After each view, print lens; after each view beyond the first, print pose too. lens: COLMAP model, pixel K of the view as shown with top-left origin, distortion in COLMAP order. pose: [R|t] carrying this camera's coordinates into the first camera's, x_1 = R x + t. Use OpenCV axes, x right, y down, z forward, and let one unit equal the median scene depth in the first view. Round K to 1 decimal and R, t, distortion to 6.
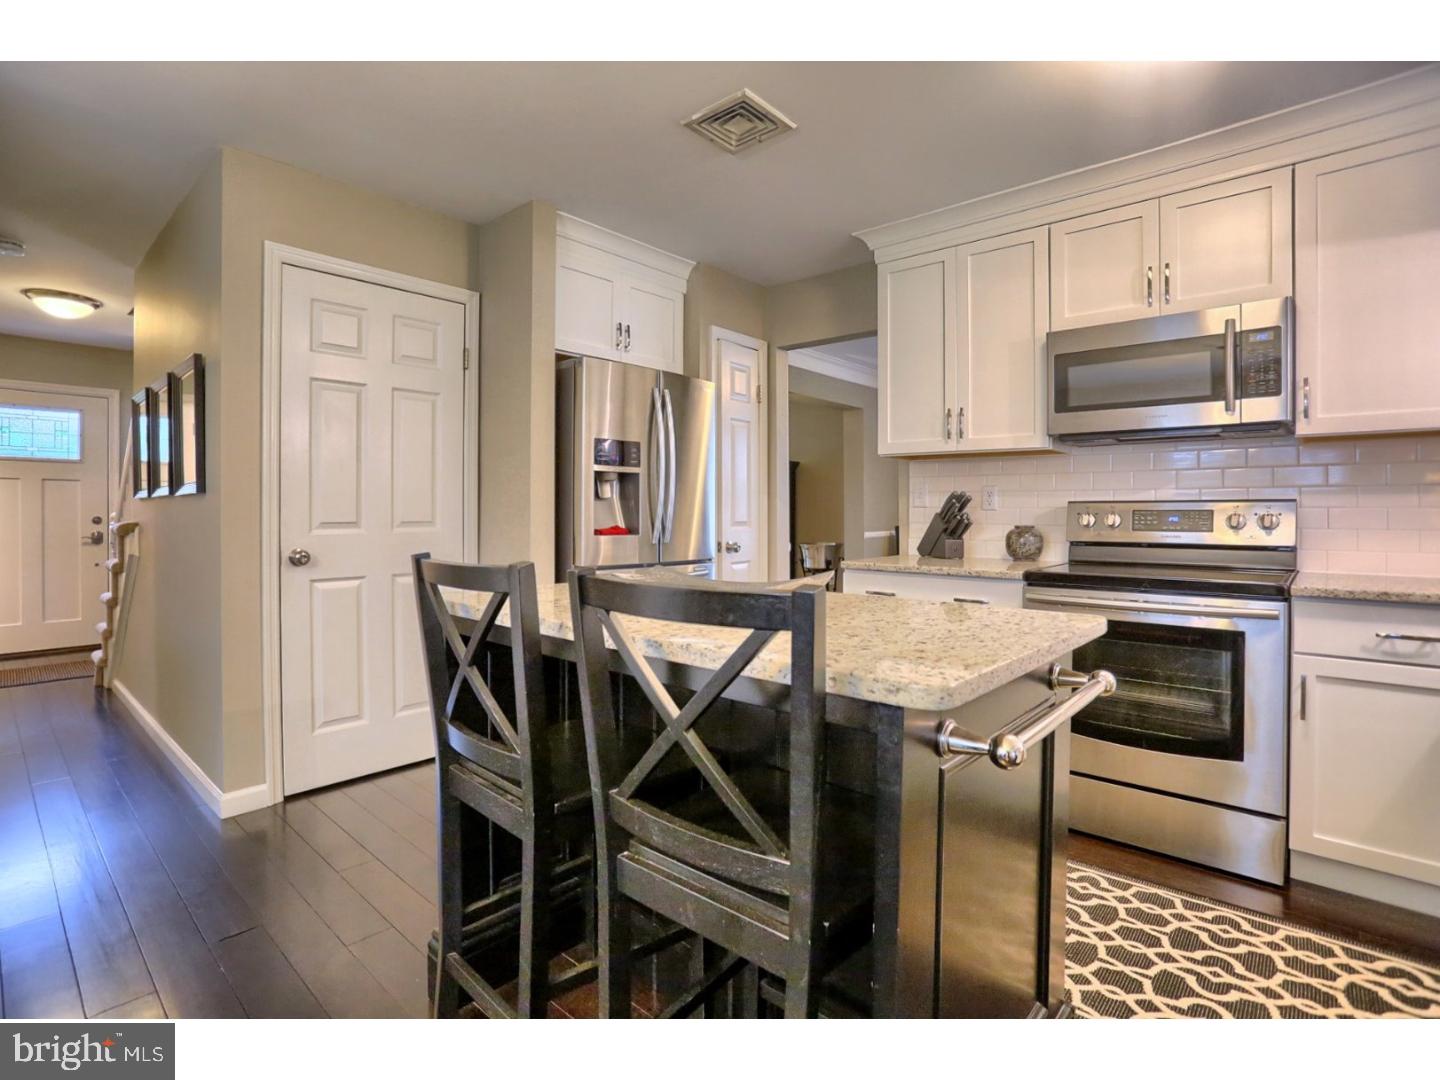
lens RADIAL K [[703.3, 0, 722.7], [0, 703.3, 526.9], [0, 0, 1]] dist [-0.042080, 0.007860]
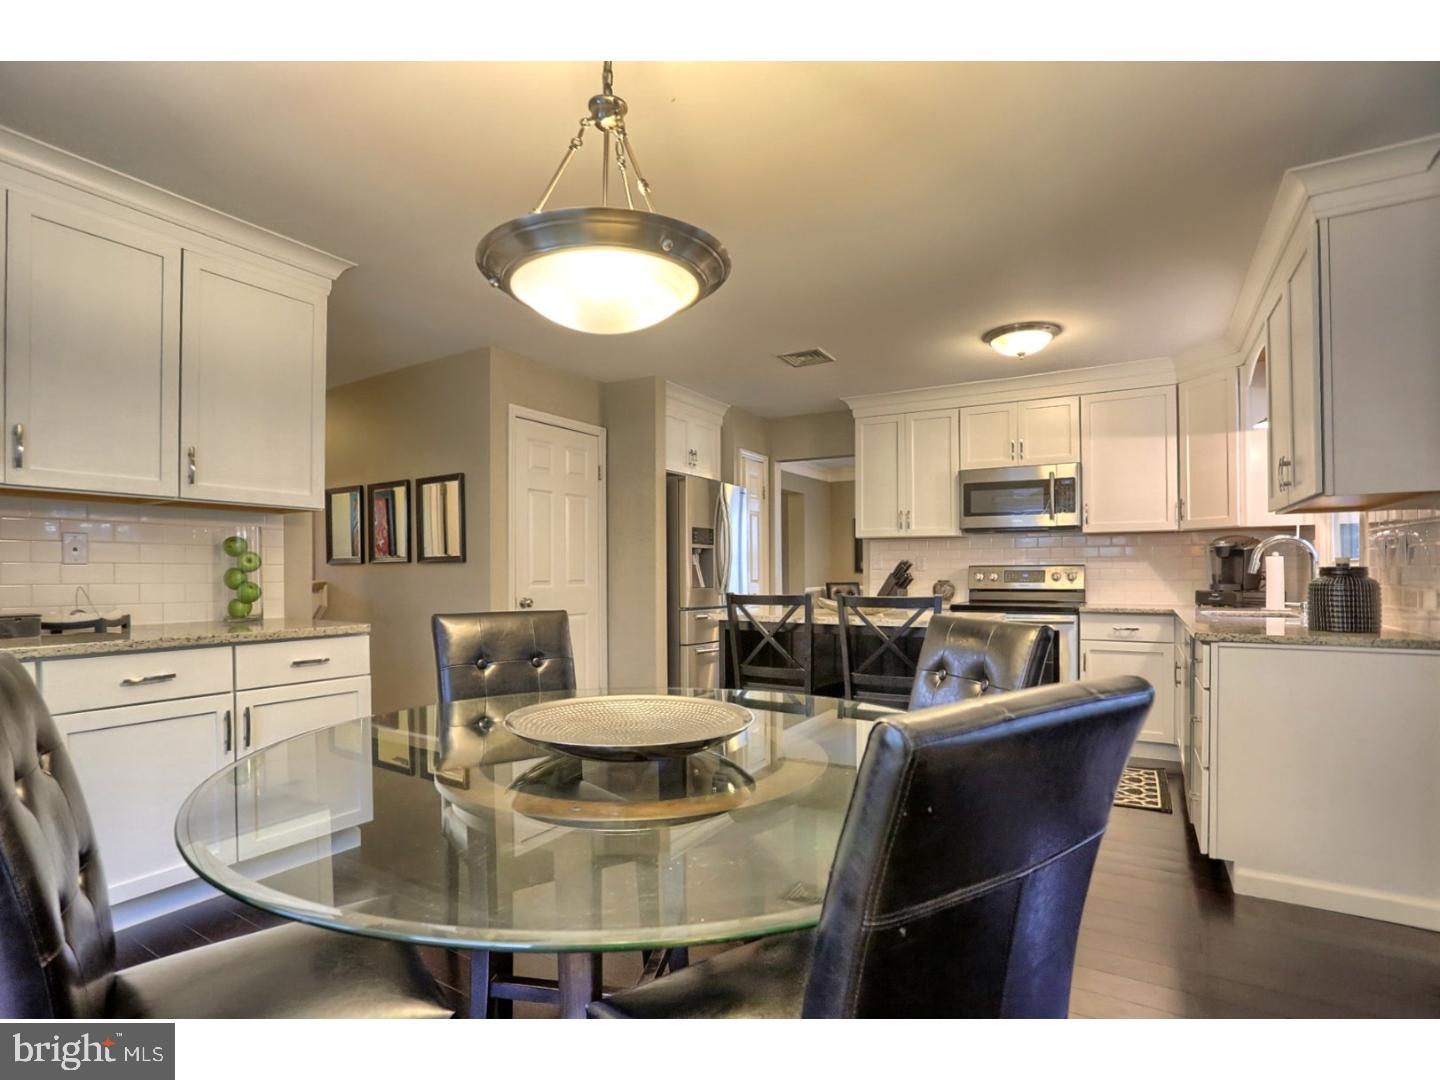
lens RADIAL K [[703.3, 0, 727.6], [0, 703.3, 580.9], [0, 0, 1]] dist [-0.042080, 0.007860]
pose [[0.982002, -0.007035, 0.188739, -0.449576], [0.008438, 0.999942, -0.006632, 0.007948], [-0.188681, 0.008105, 0.982005, -0.637235]]
